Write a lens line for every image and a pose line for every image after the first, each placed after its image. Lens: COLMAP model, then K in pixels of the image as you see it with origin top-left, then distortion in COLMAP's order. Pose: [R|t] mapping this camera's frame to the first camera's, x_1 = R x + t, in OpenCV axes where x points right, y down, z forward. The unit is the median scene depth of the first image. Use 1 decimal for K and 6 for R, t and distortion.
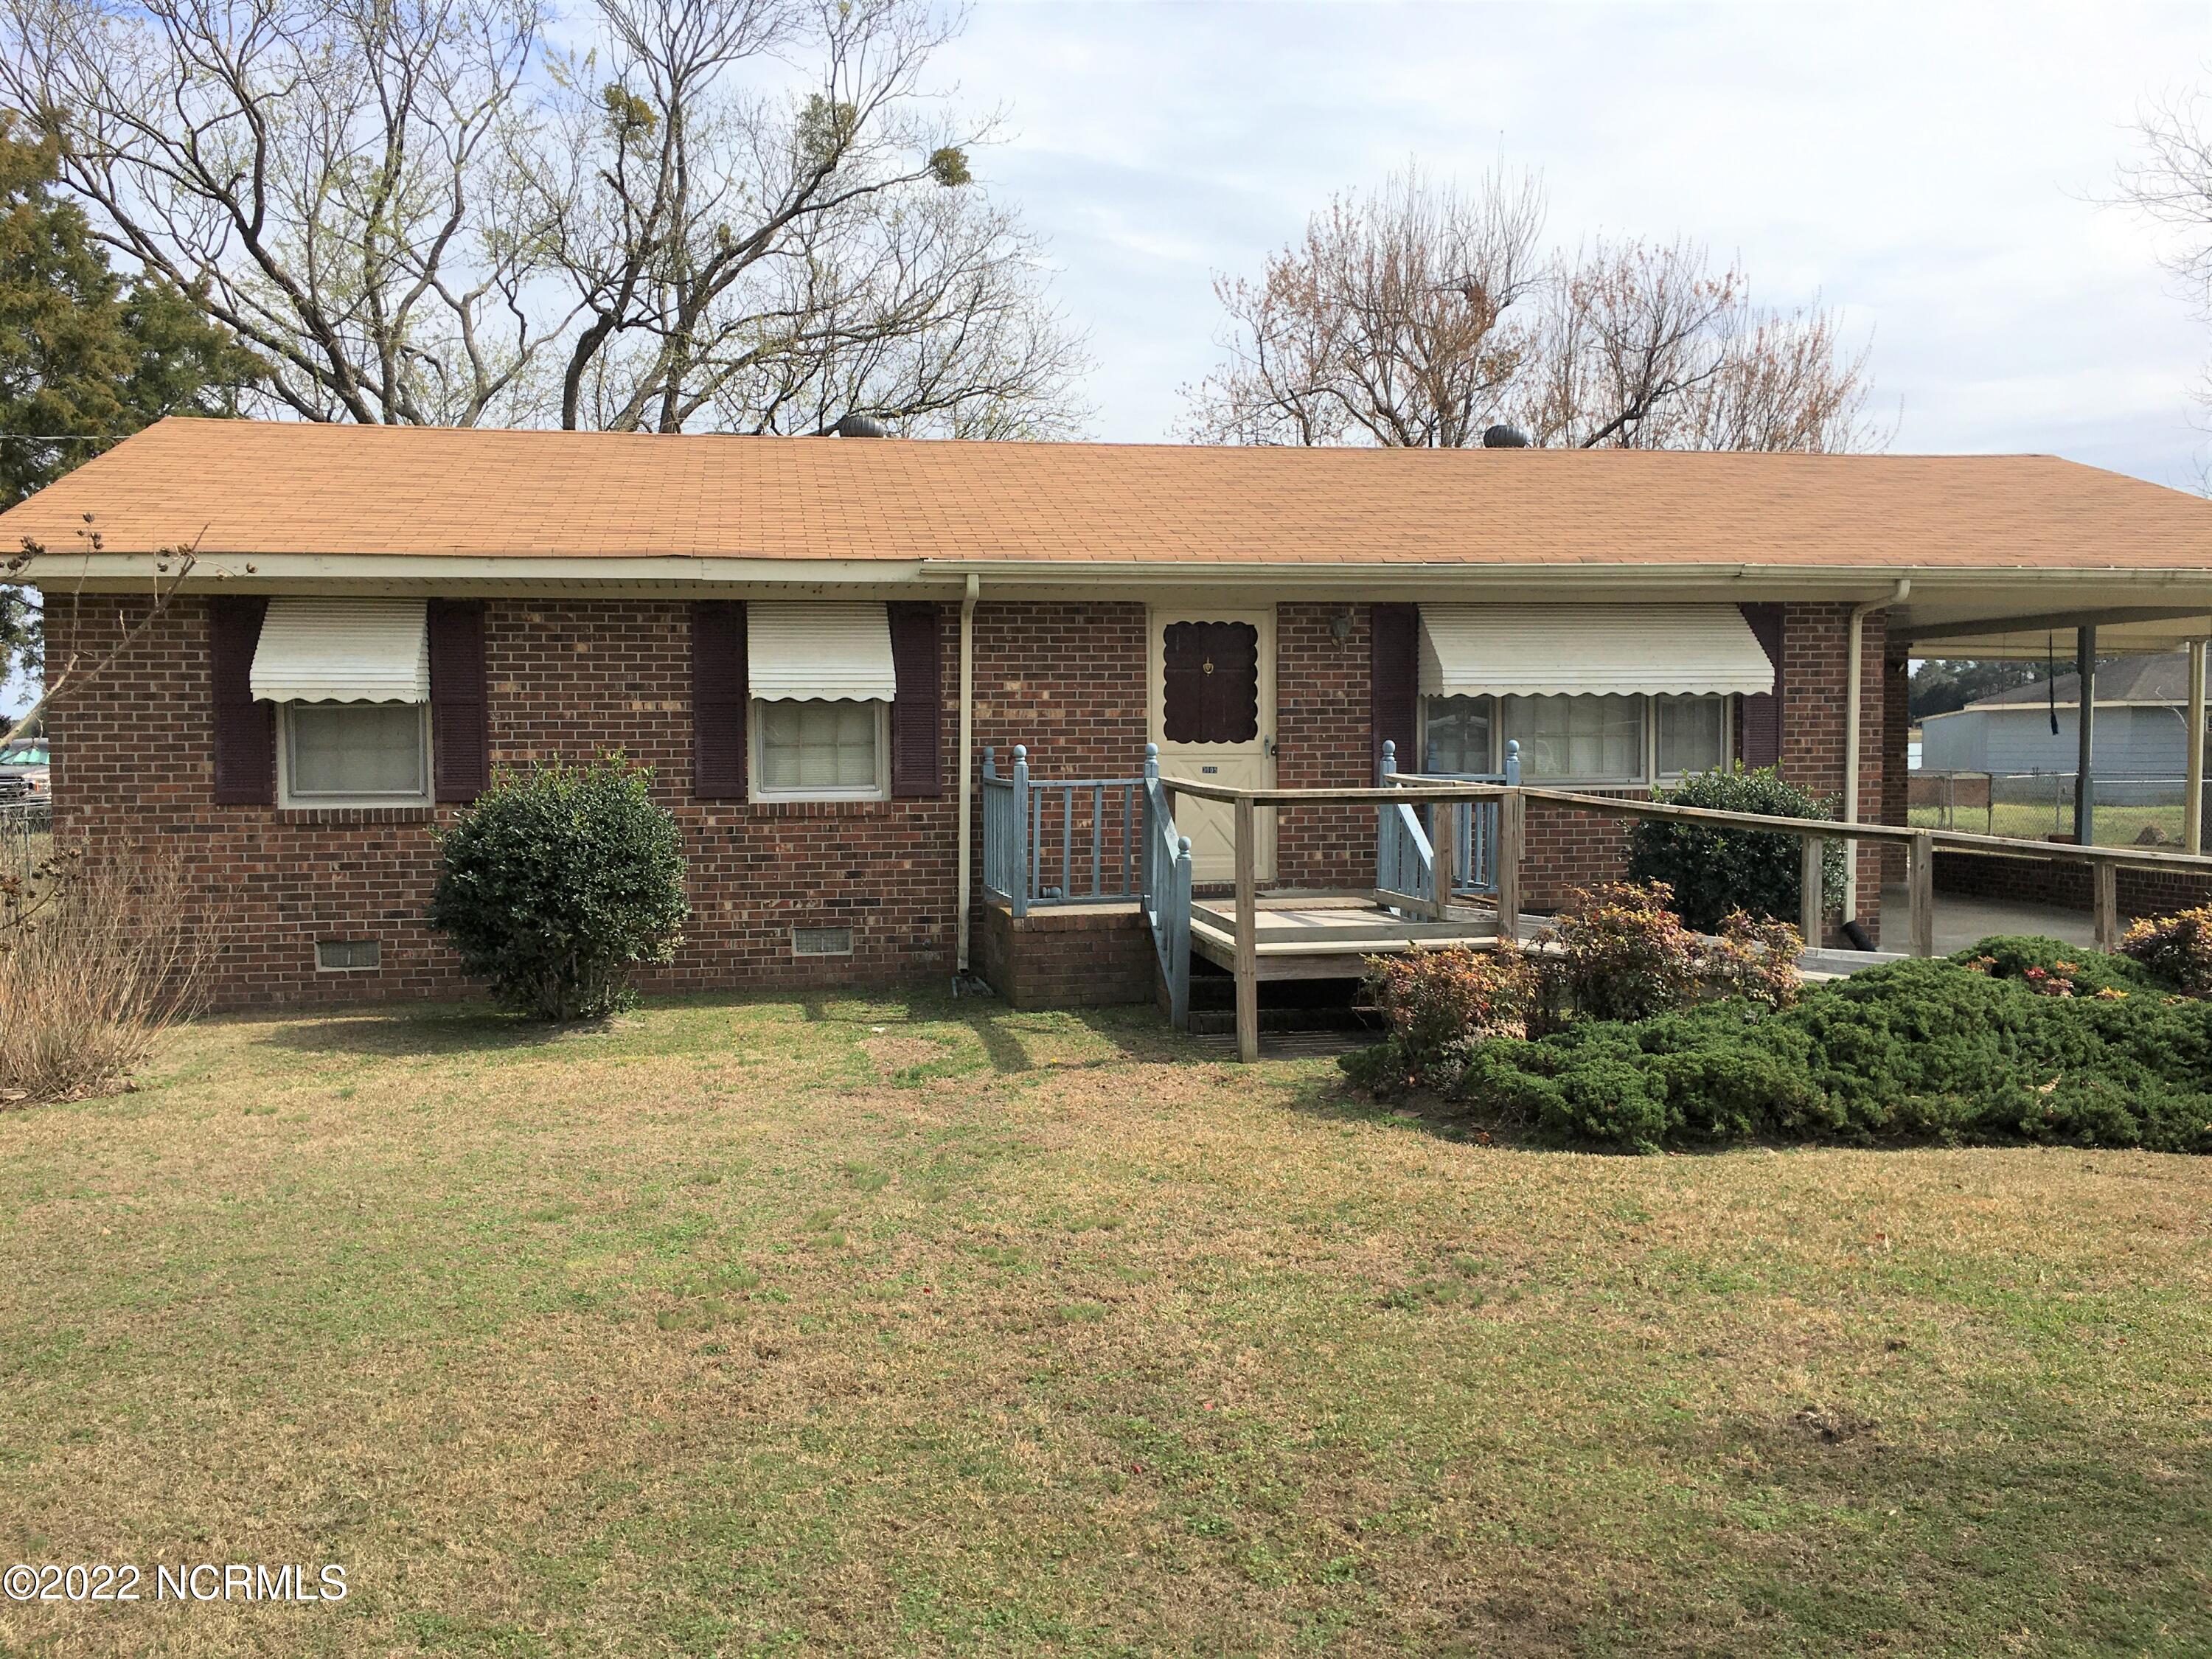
lens RADIAL K [[1903.0, 0, 1106.0], [0, 1903.0, 829.5], [0, 0, 1]] dist [0.057656, -0.069717]
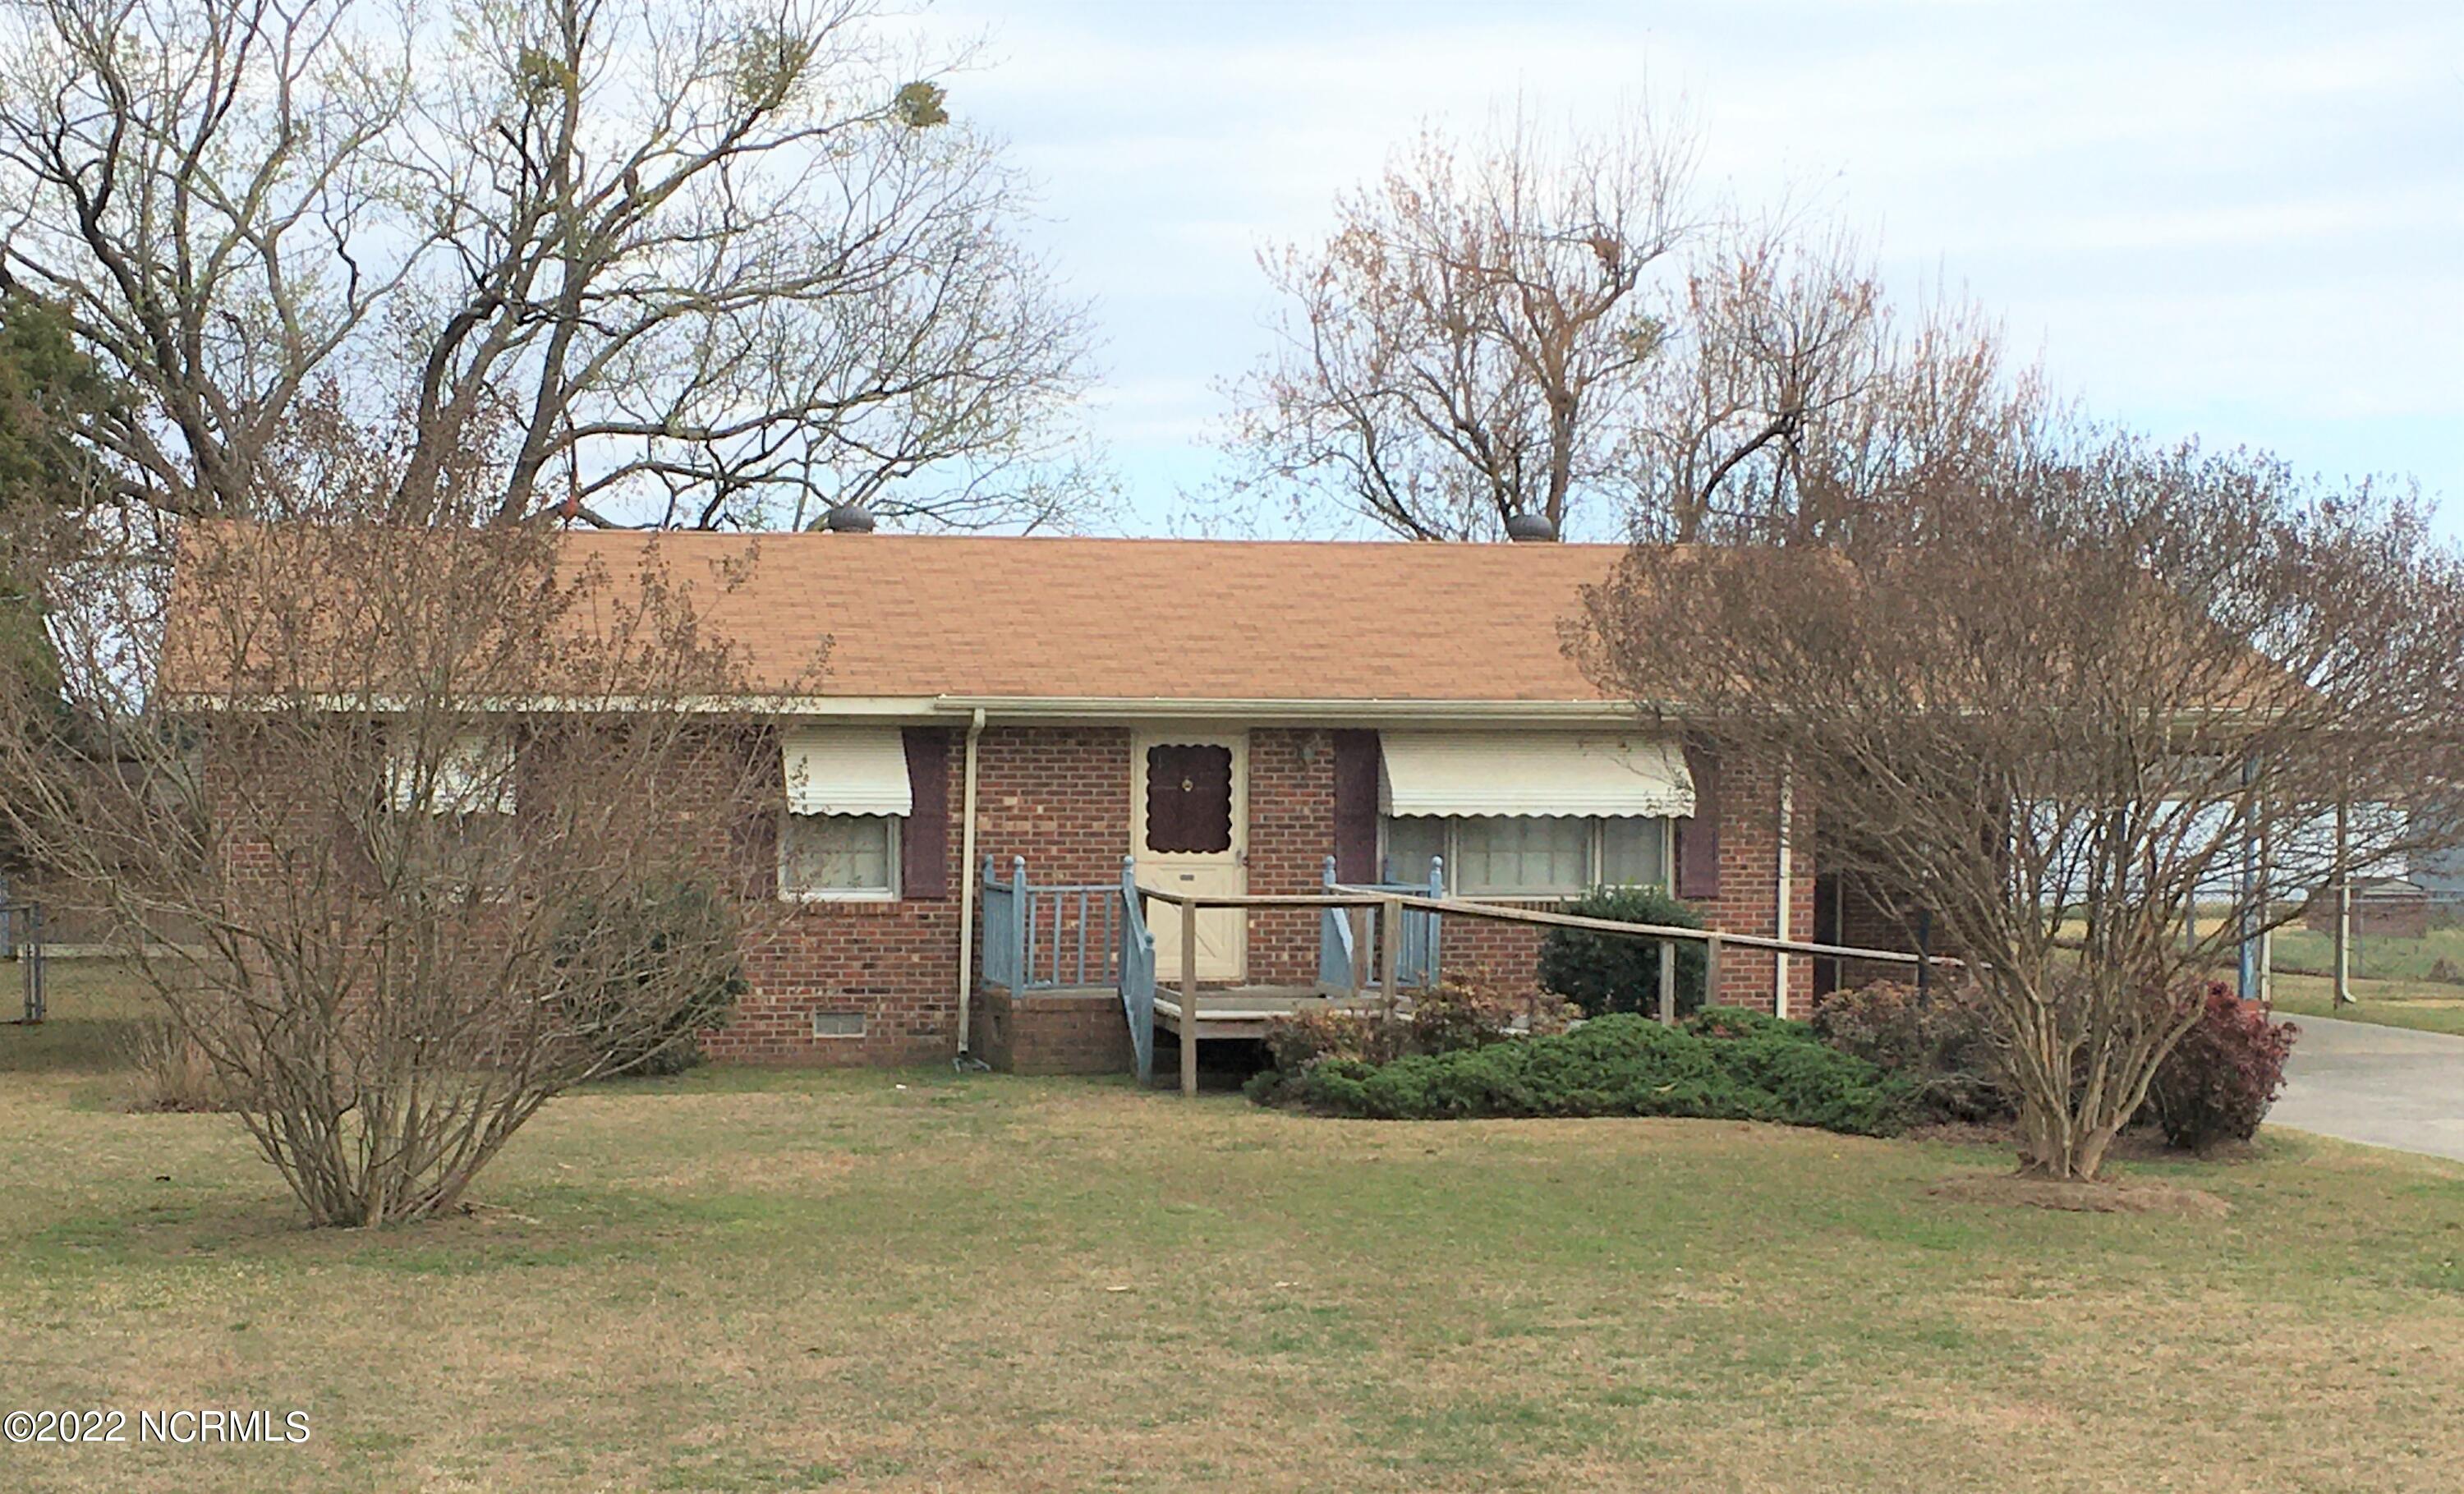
lens RADIAL K [[4585.9, 0, 1232.0], [0, 4585.9, 747.0], [0, 0, 1]] dist [0.025706, 0.150619]
pose [[0.999764, 0.014170, 0.016462, 0.036720], [-0.013276, 0.998494, -0.053239, 0.035445], [-0.017192, 0.053008, 0.998446, -1.716804]]
